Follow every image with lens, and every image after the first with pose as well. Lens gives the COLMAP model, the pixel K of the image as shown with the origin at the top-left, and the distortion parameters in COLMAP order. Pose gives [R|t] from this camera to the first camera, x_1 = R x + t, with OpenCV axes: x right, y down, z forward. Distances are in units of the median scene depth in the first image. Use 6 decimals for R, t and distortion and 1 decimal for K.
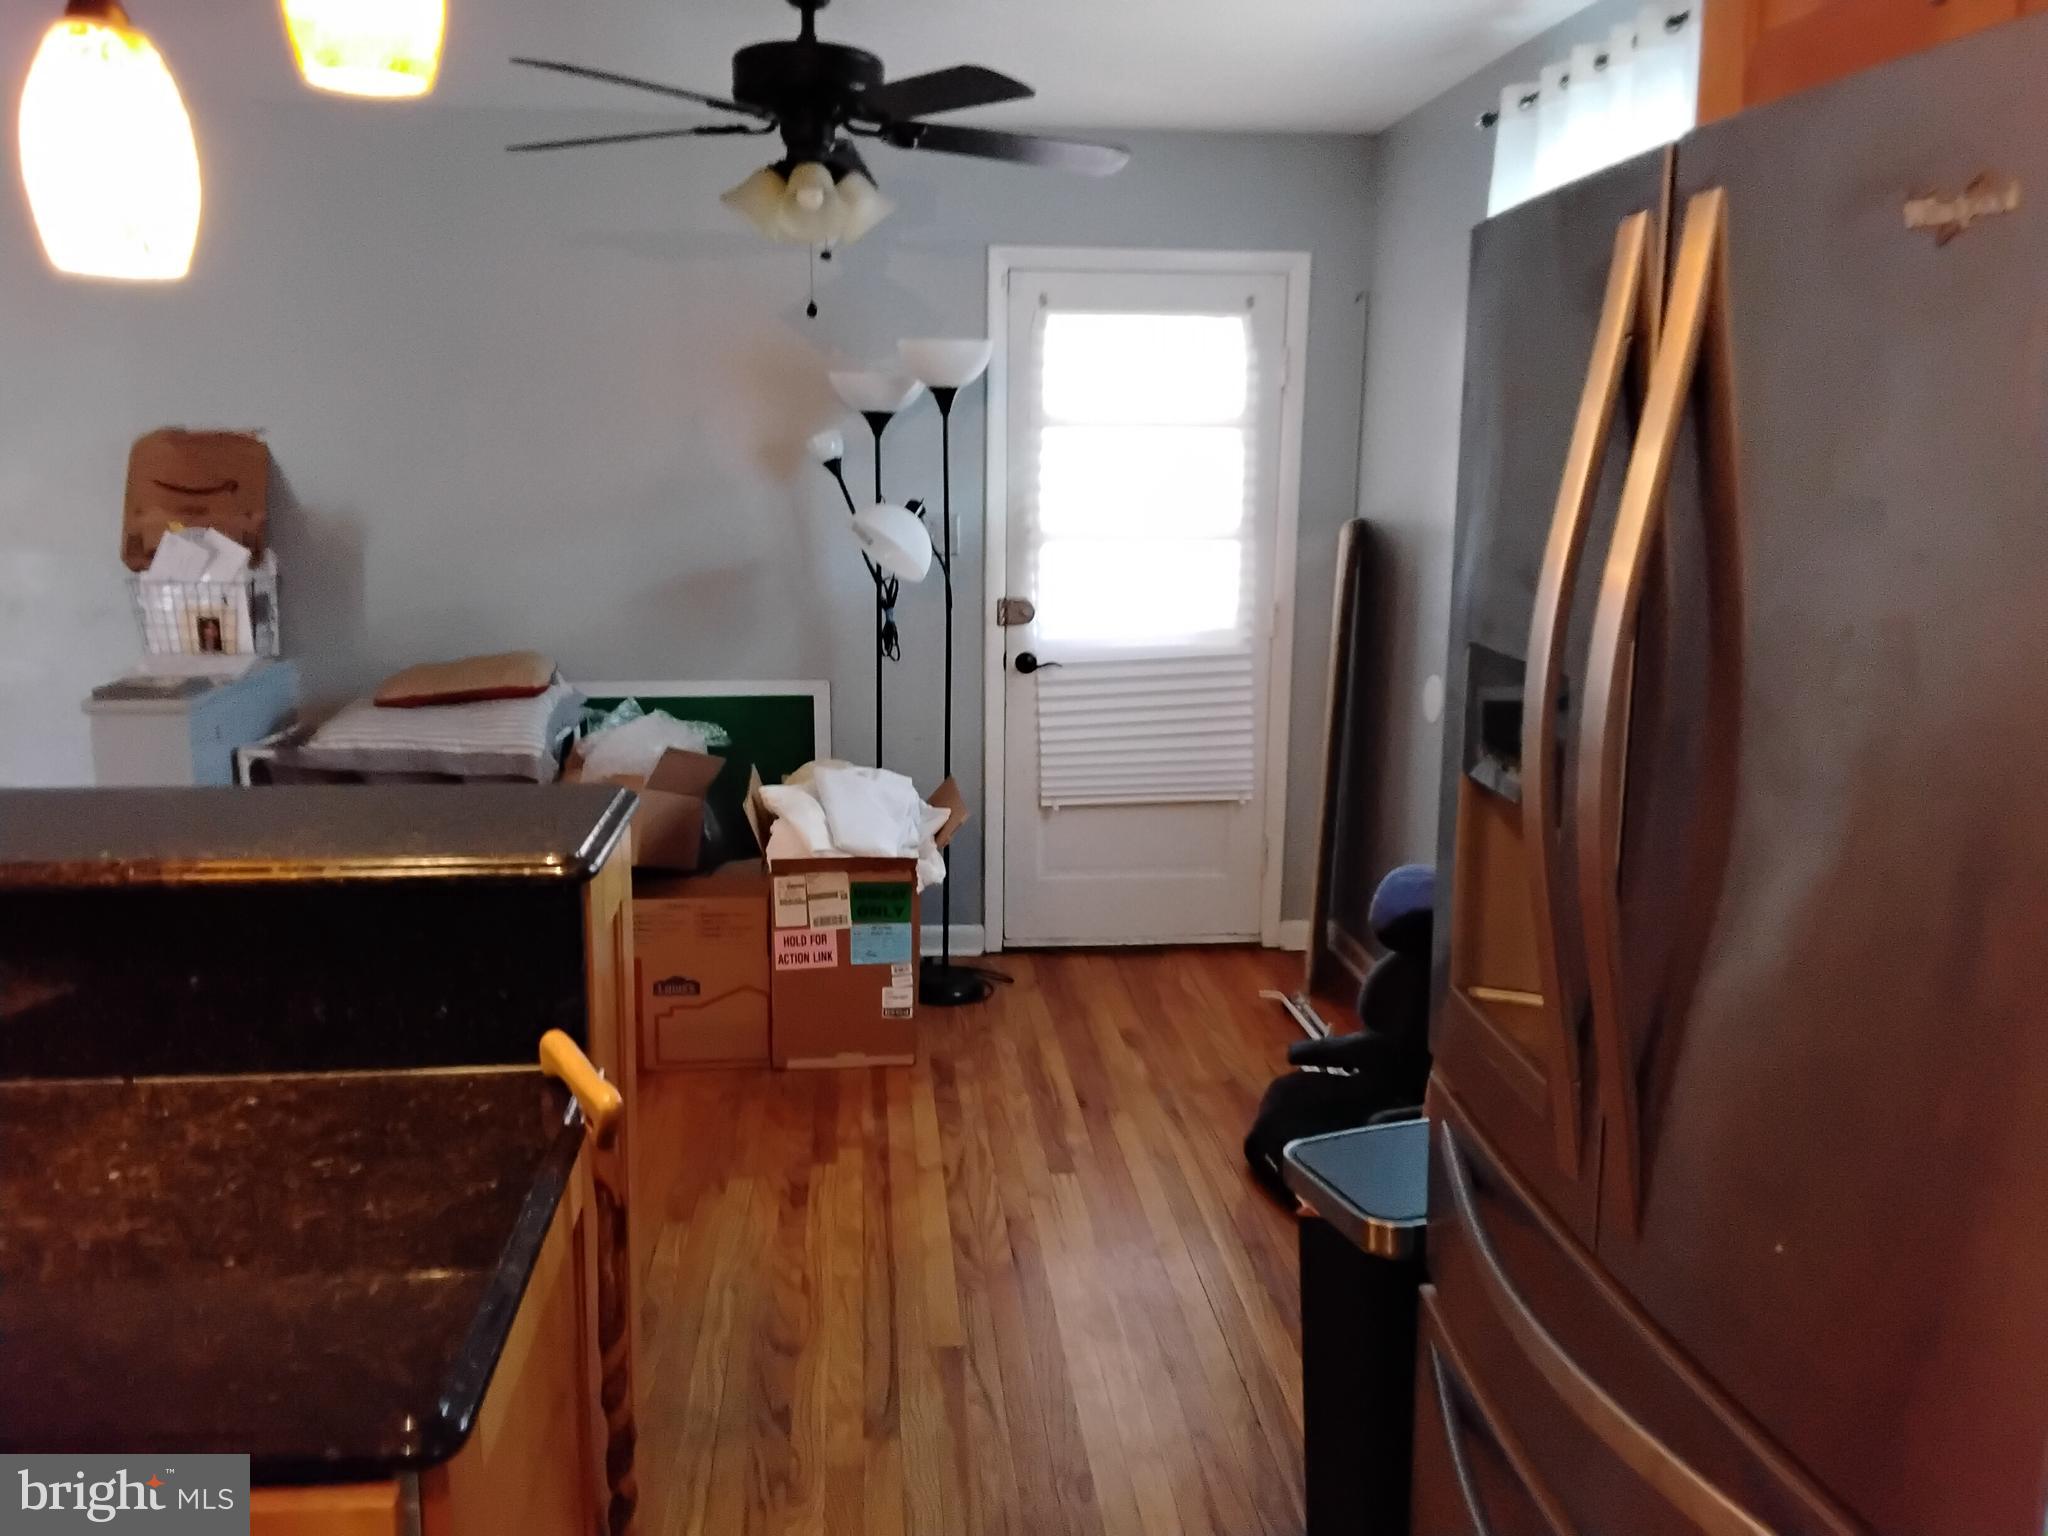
lens RADIAL K [[1649.9, 0, 1022.3], [0, 1649.9, 758.9], [0, 0, 1]] dist [0.078632, -0.121860]
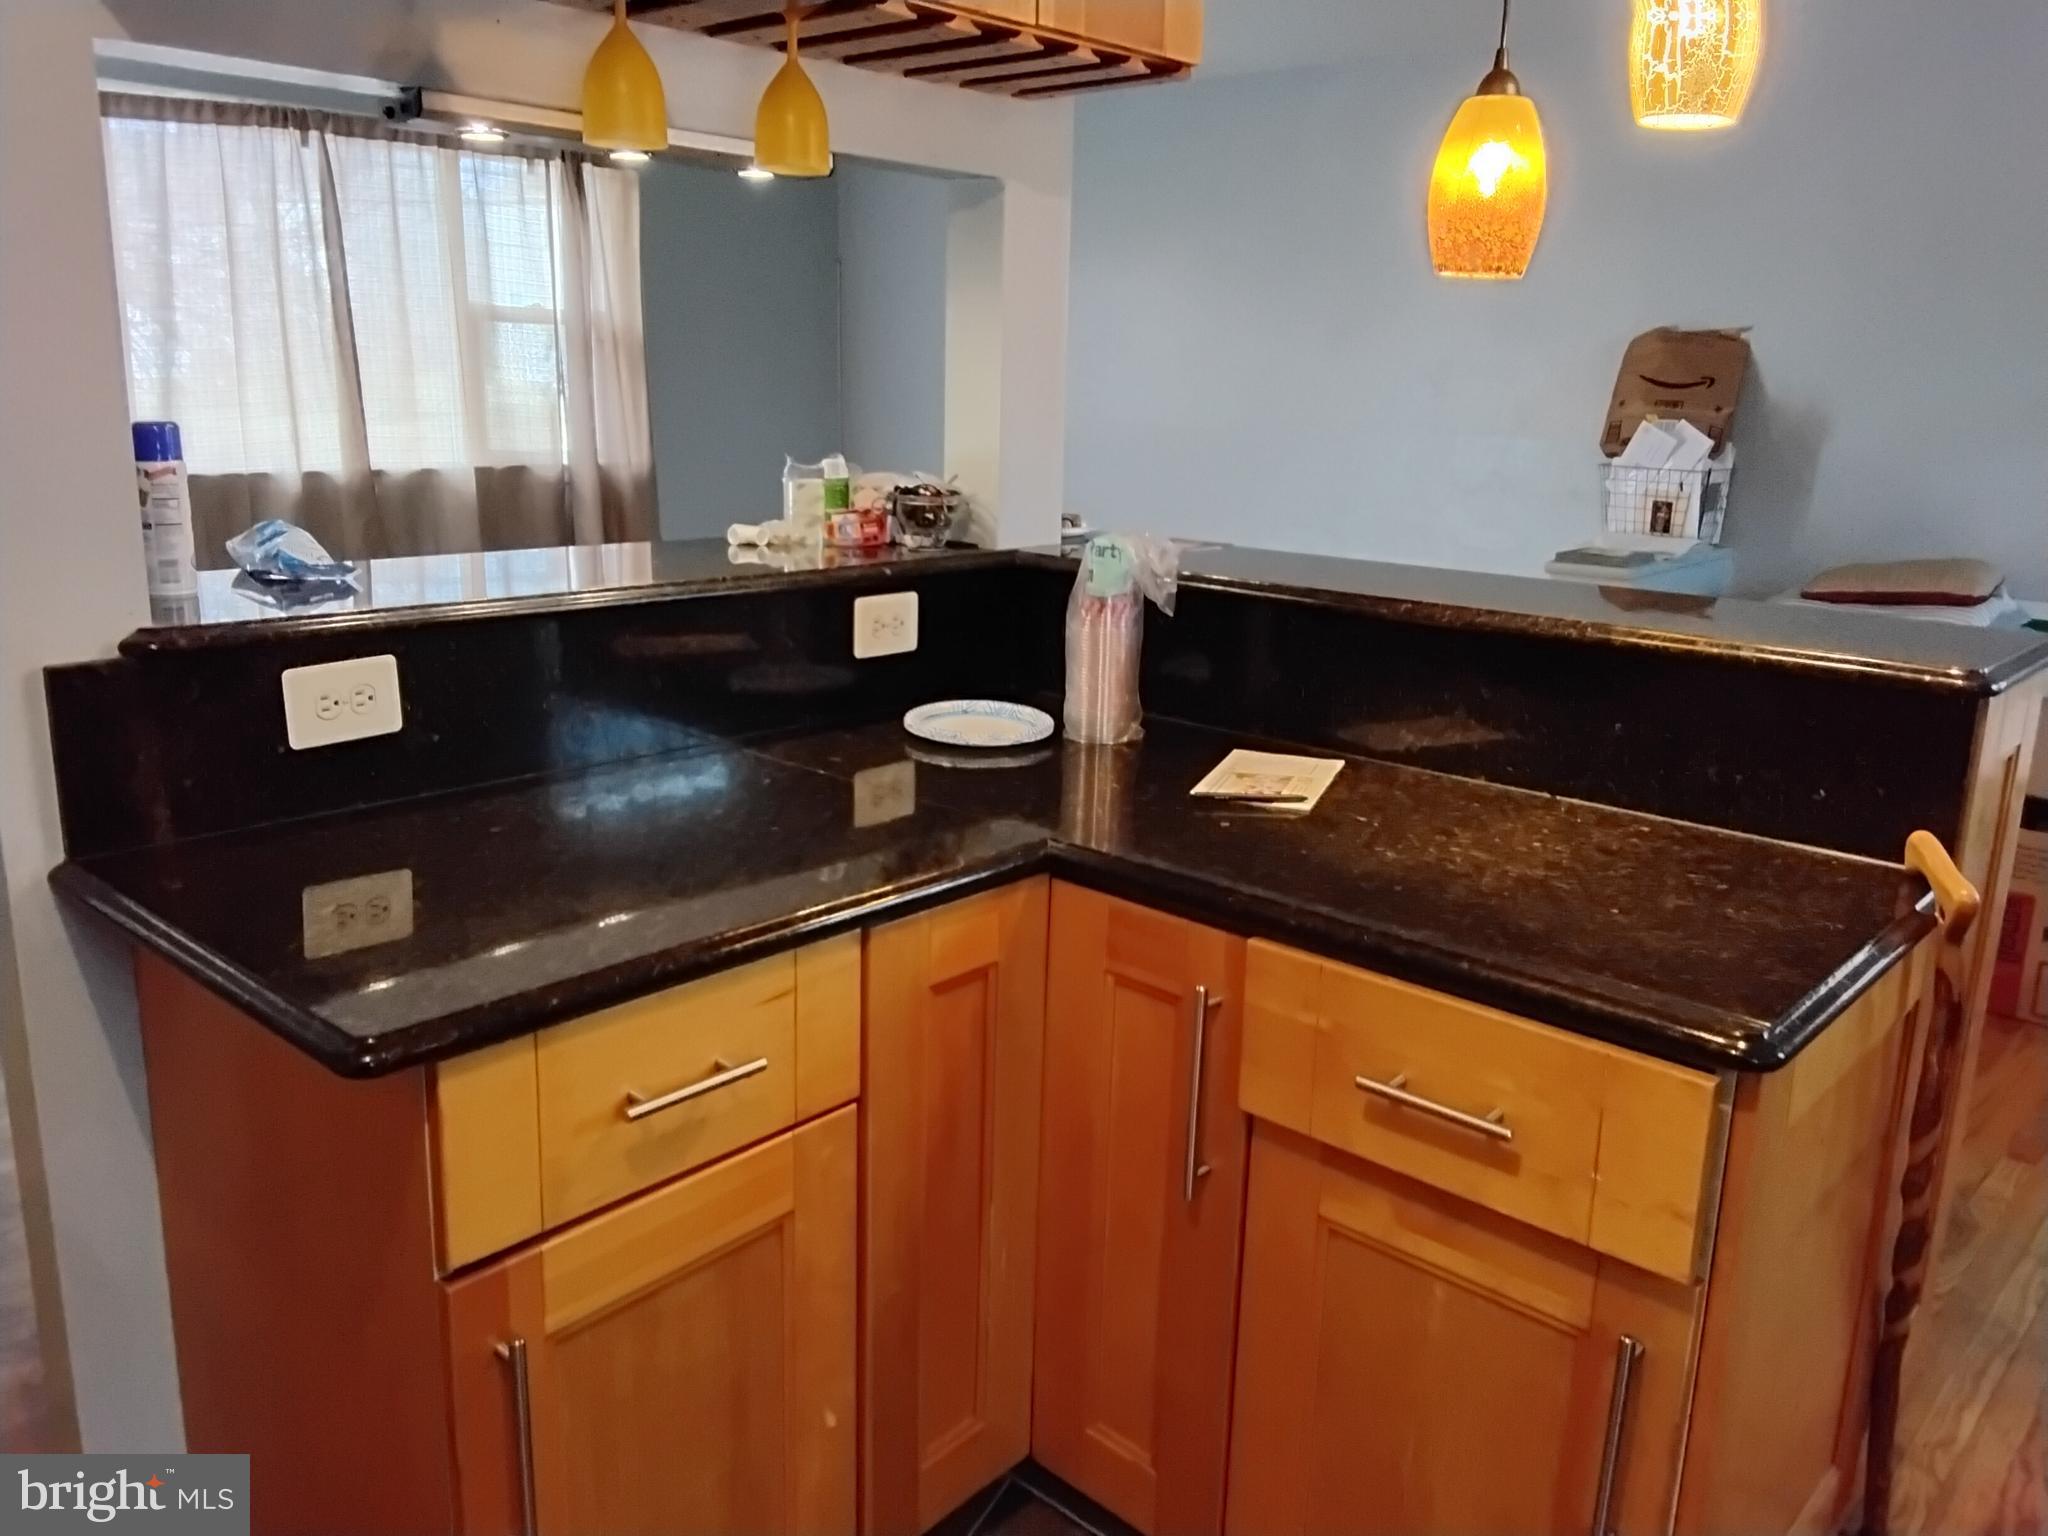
lens RADIAL K [[1577.0, 0, 1008.0], [0, 1577.0, 741.3], [0, 0, 1]] dist [0.119220, -0.181110]
pose [[0.670076, 0.177755, -0.720695, 0.062233], [-0.148011, 0.983403, 0.104935, 0.085779], [0.727387, 0.036356, 0.685264, -0.151491]]
